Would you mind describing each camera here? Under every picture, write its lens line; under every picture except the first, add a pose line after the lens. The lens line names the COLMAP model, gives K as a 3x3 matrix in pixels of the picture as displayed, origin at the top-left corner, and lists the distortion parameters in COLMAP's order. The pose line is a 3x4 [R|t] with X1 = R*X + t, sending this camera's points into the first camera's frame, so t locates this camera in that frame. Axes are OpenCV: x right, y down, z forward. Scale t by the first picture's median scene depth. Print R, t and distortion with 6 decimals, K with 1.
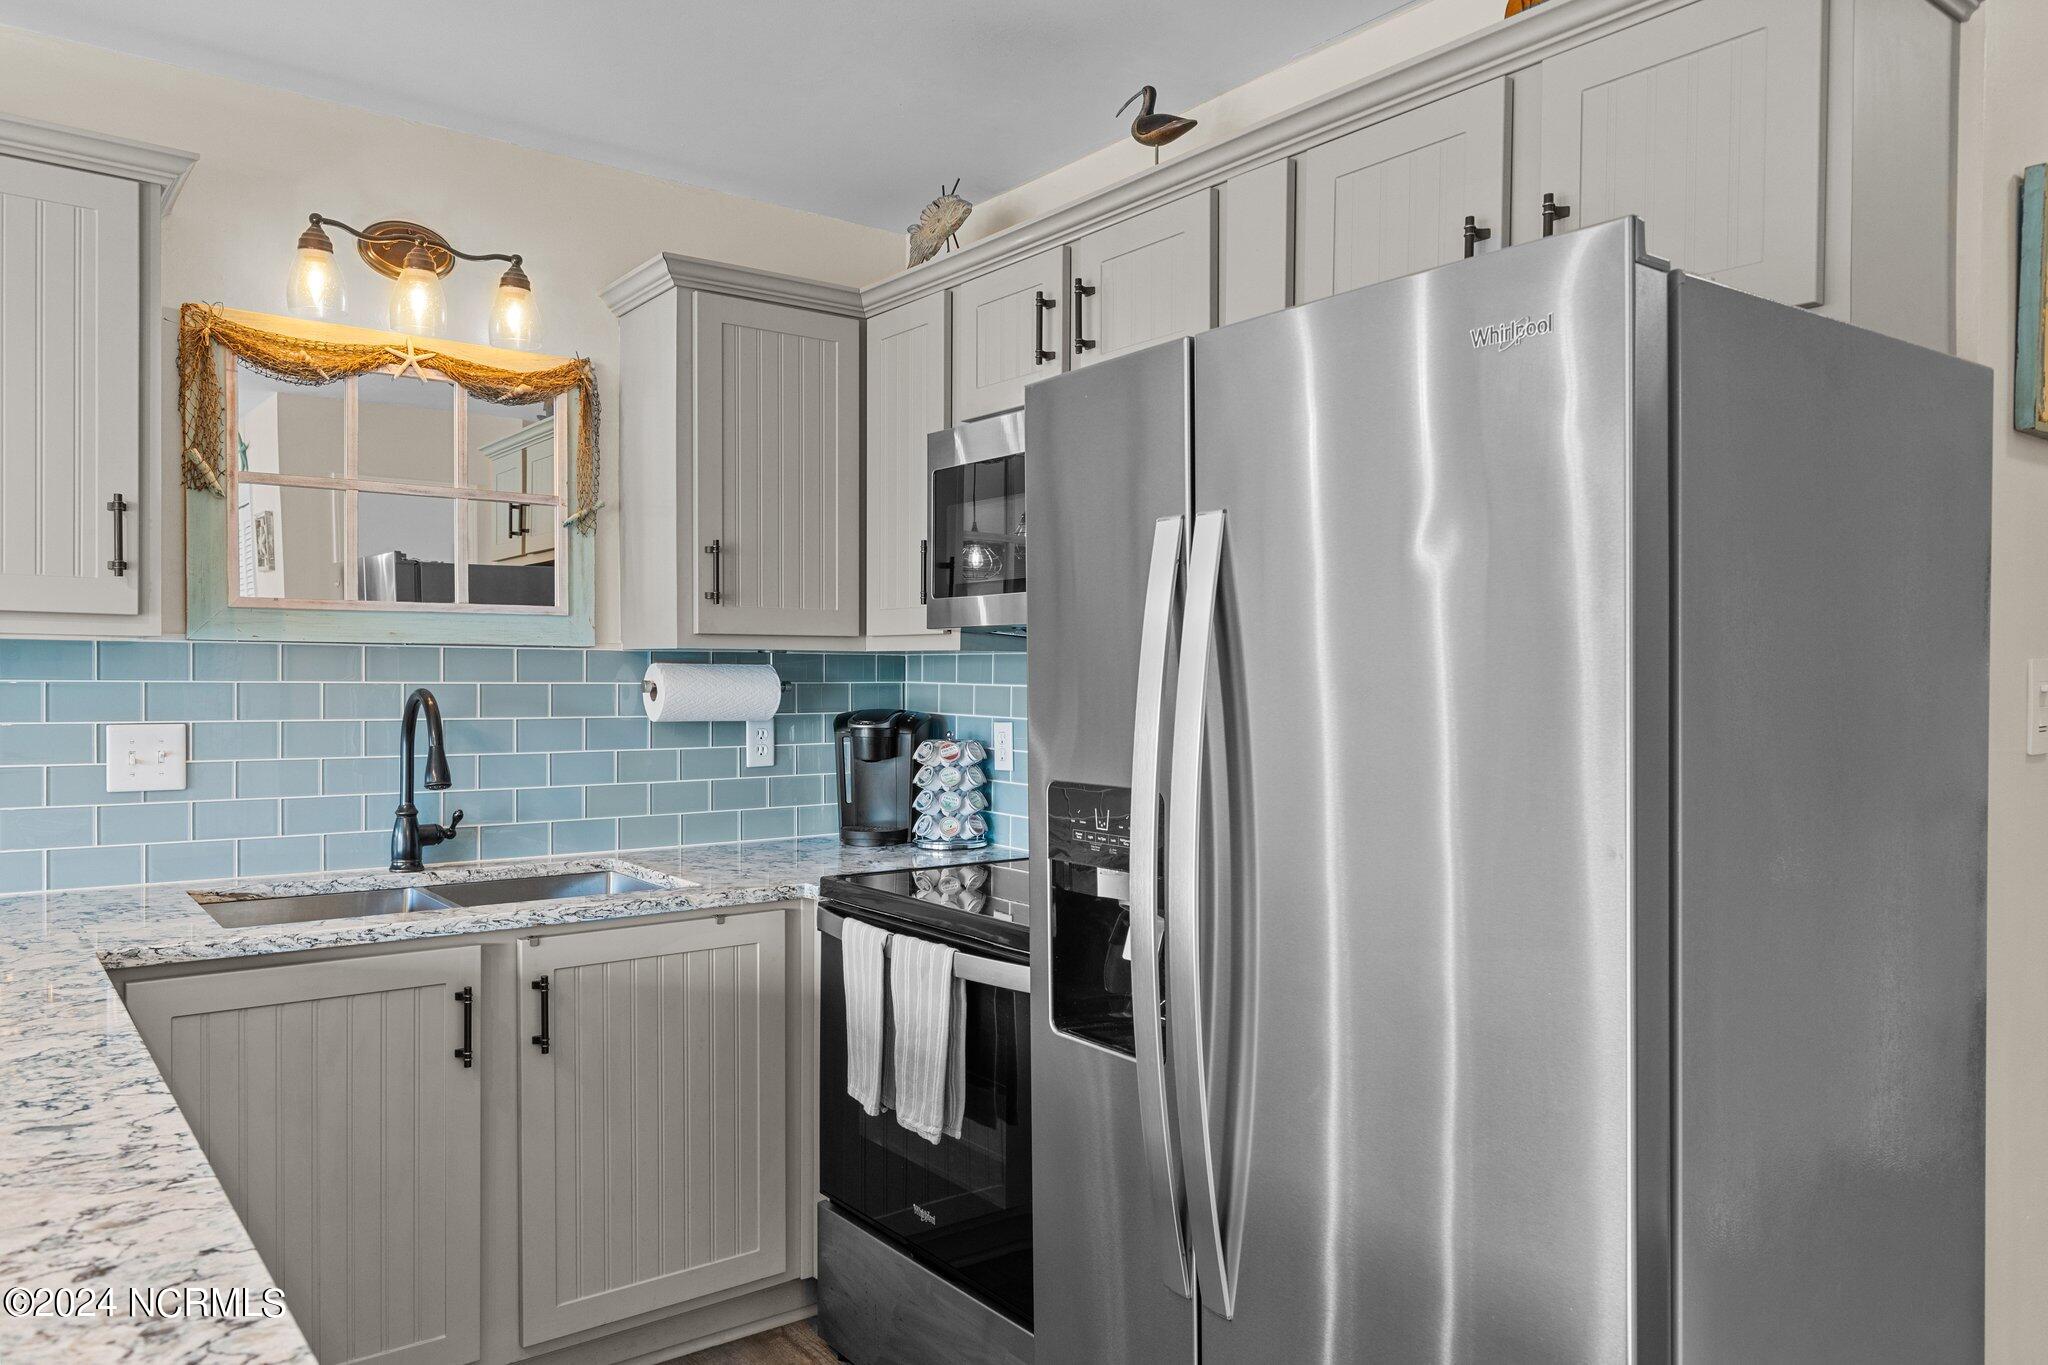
lens RADIAL K [[1411.6, 0, 1030.0], [0, 1411.6, 703.5], [0, 0, 1]] dist [0.006014, -0.006807]
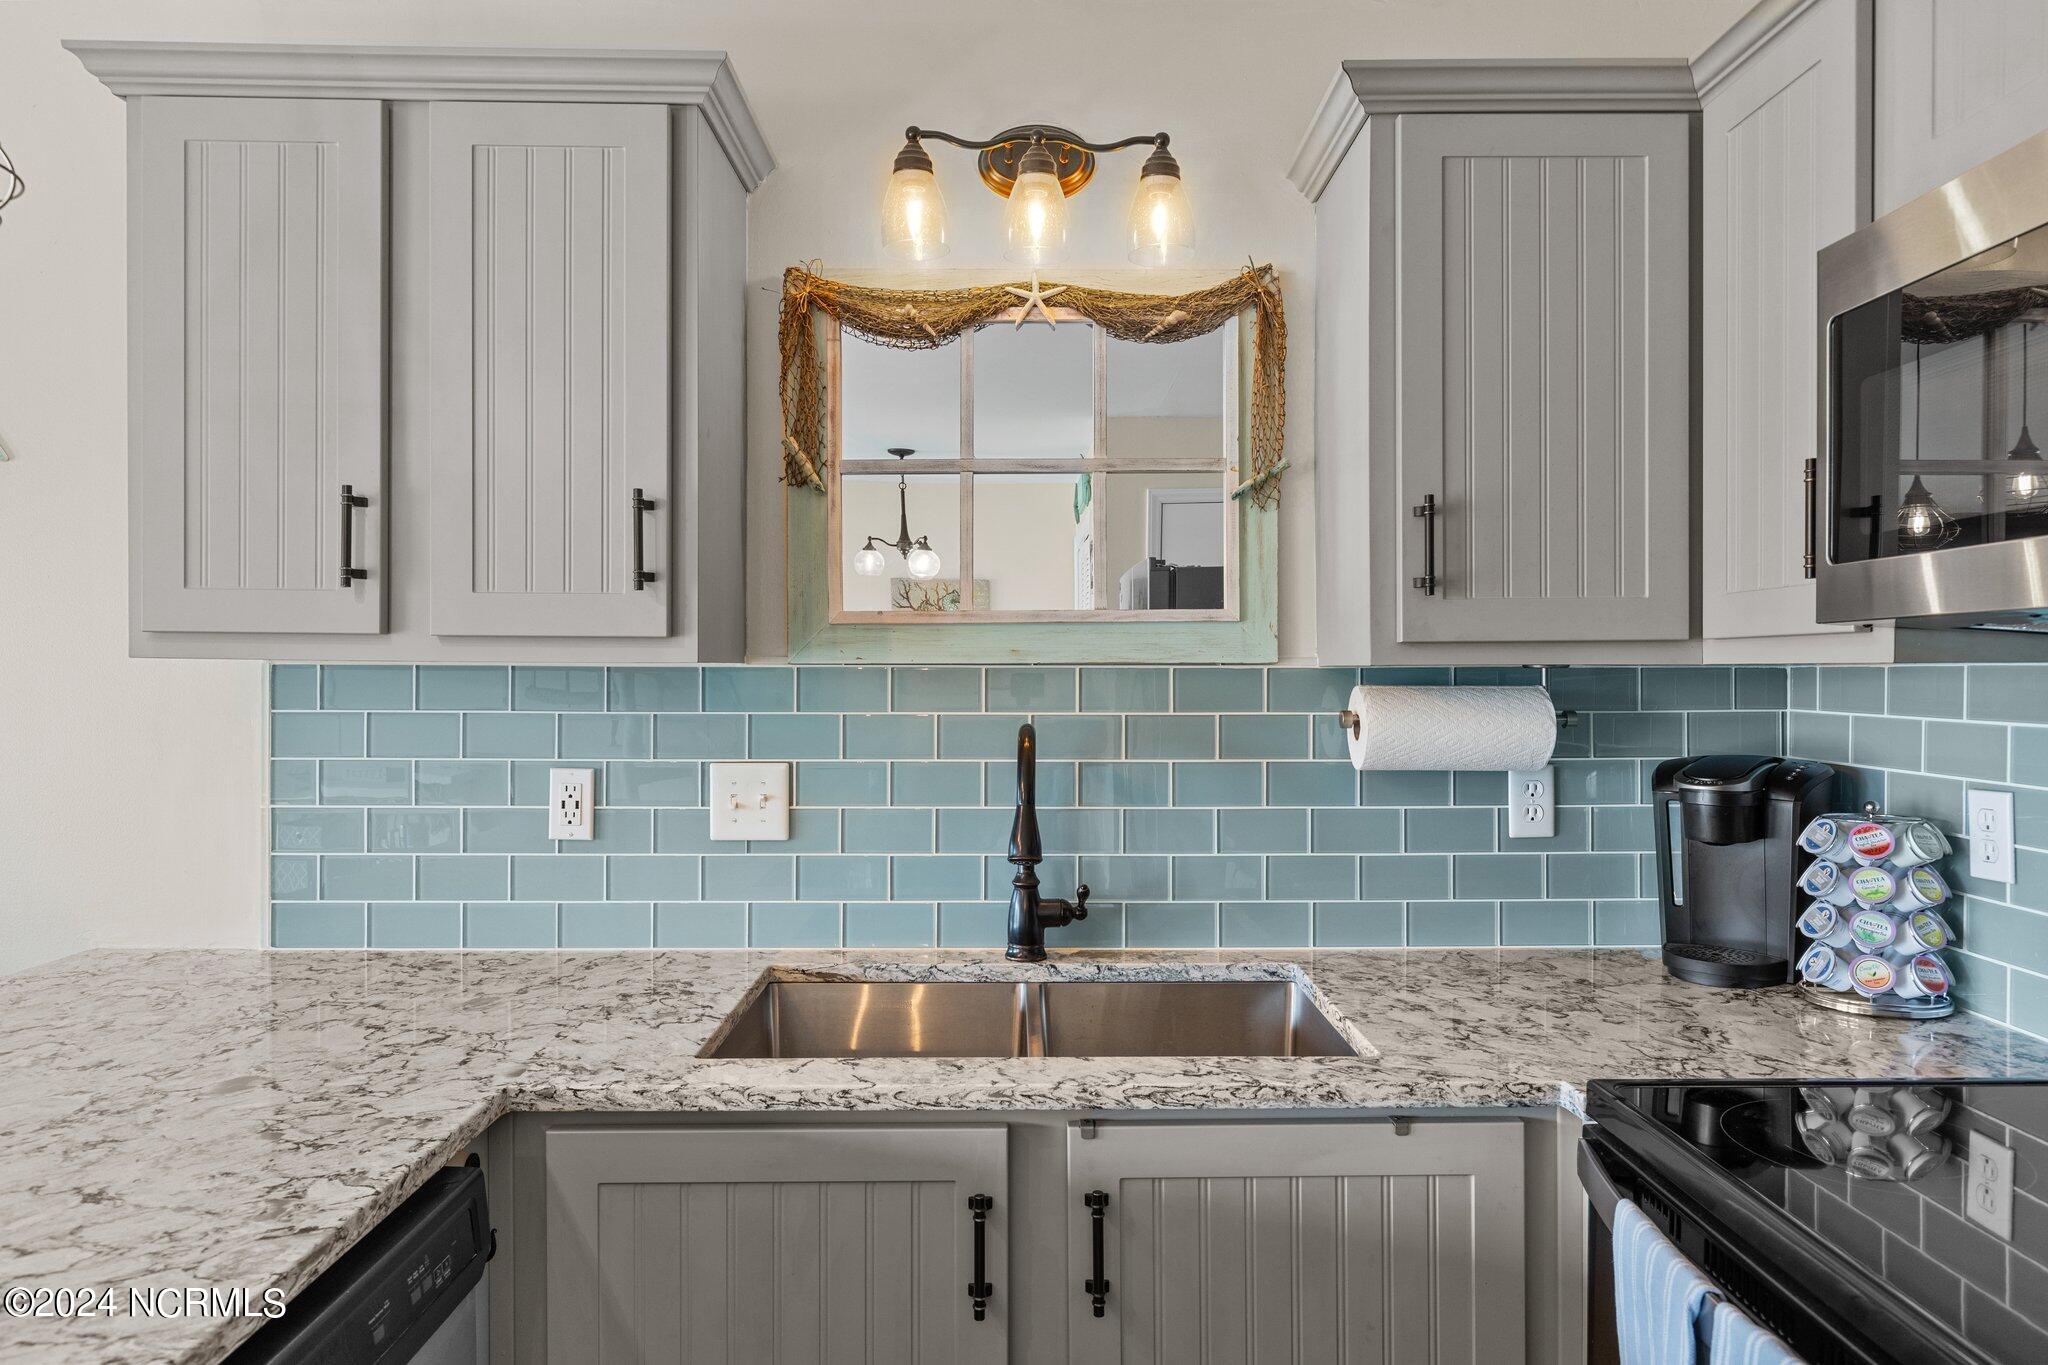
lens RADIAL K [[1259.2, 0, 1030.1], [0, 1259.2, 683.4], [0, 0, 1]] dist [0.013693, -0.011190]
pose [[0.797160, -0.002326, -0.603763, -0.022688], [-0.005880, 0.999915, -0.011615, -0.023767], [0.603739, 0.012809, 0.797079, 0.452071]]
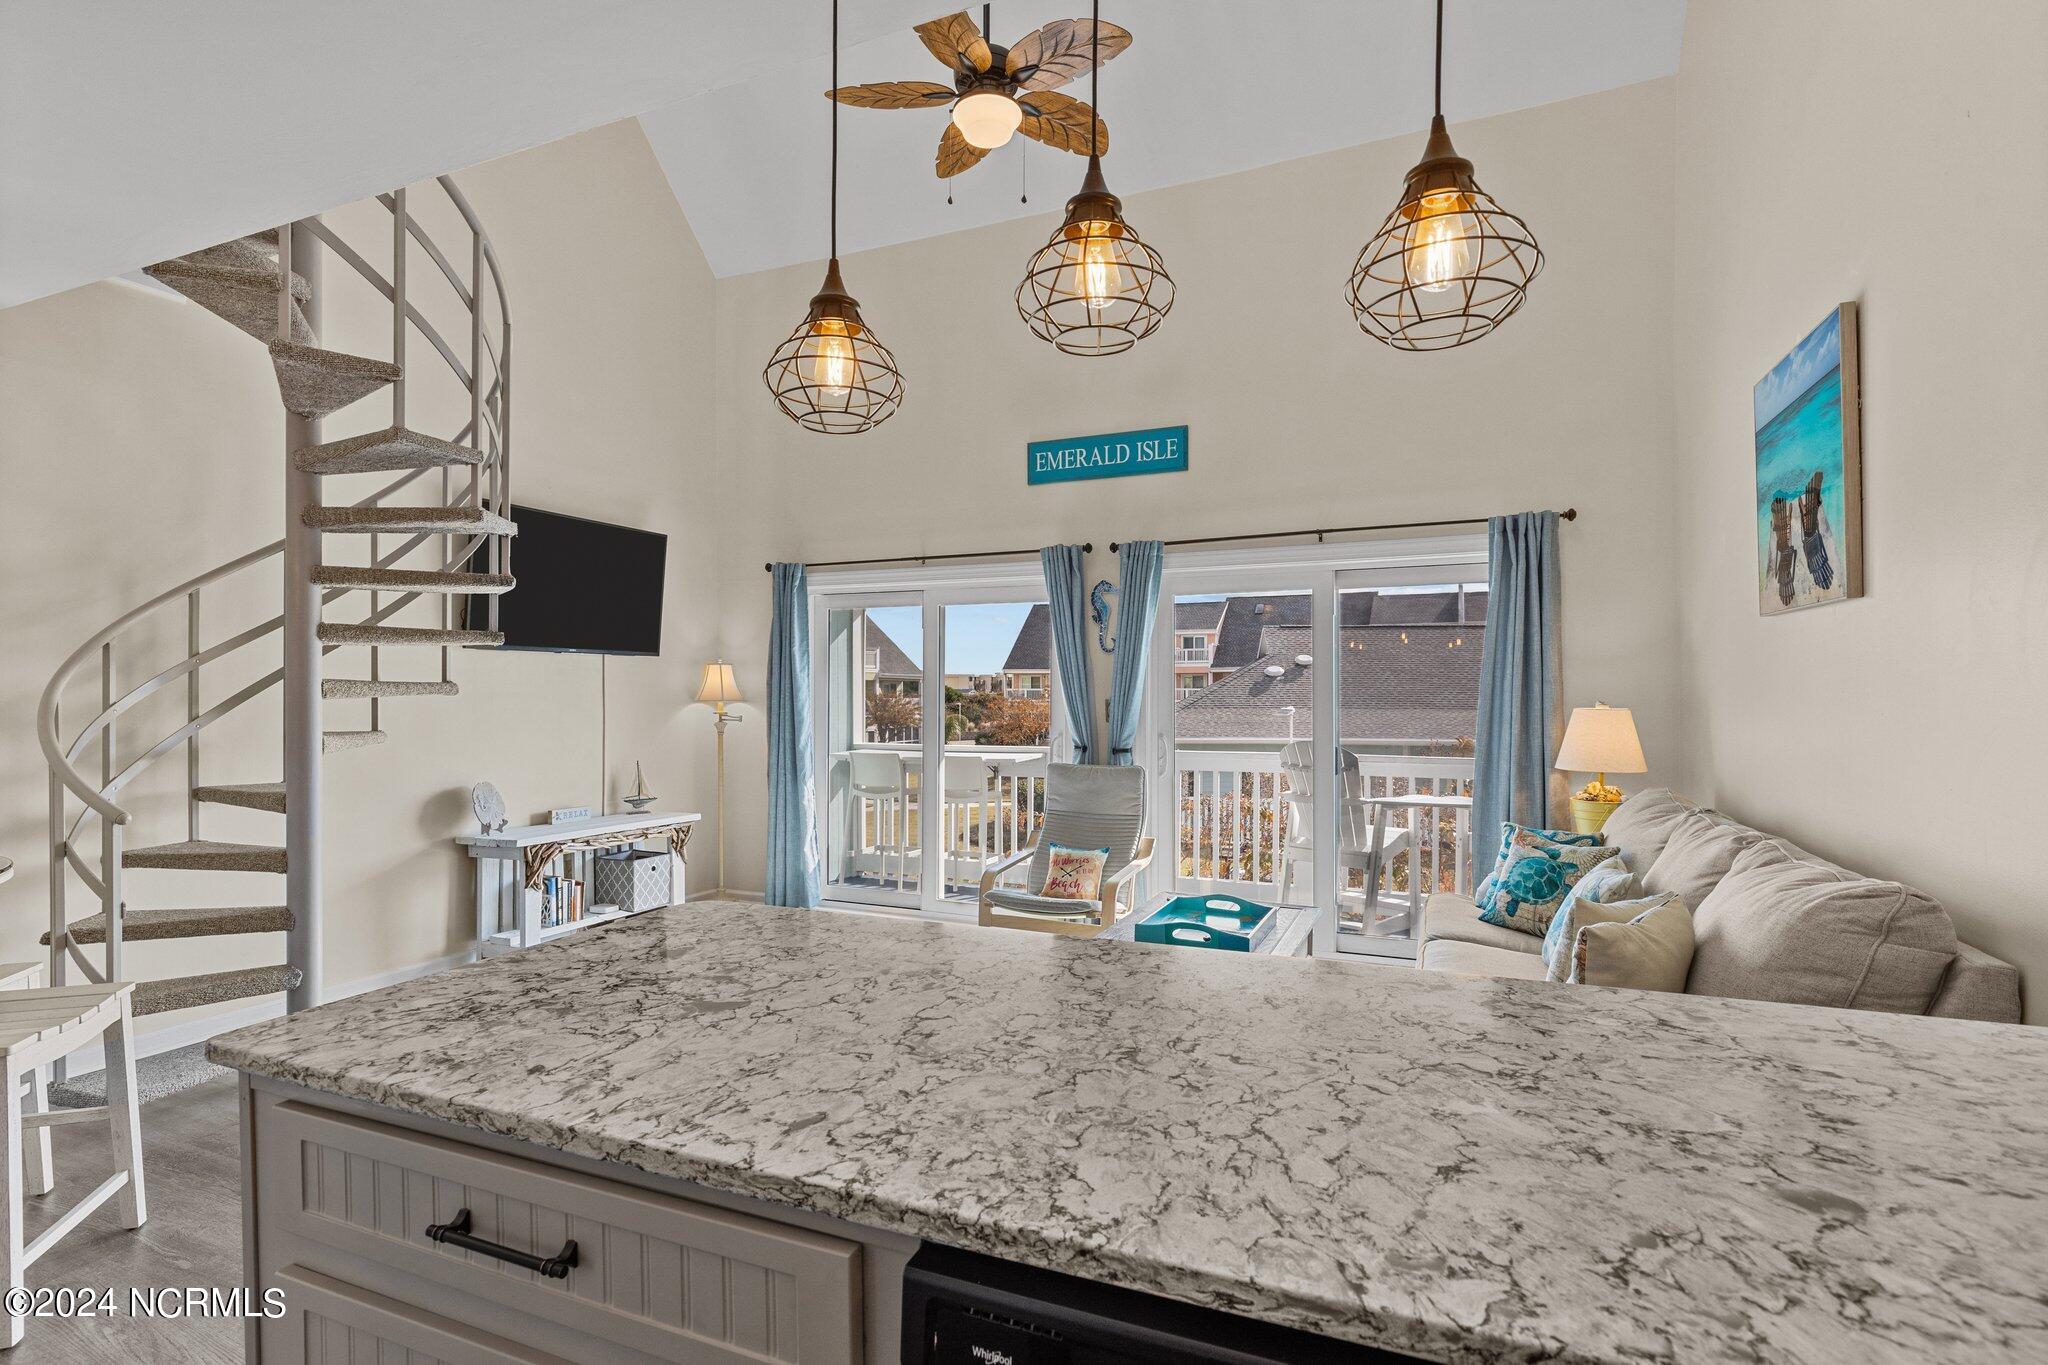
lens RADIAL K [[945.9, 0, 1042.3], [0, 945.9, 694.9], [0, 0, 1]] dist [0.000022, 0.000516]
pose [[-0.861725, -0.003527, -0.507363, -0.204468], [-0.012838, 0.999807, 0.014854, -0.032138], [0.507213, 0.019314, -0.861605, 0.790665]]
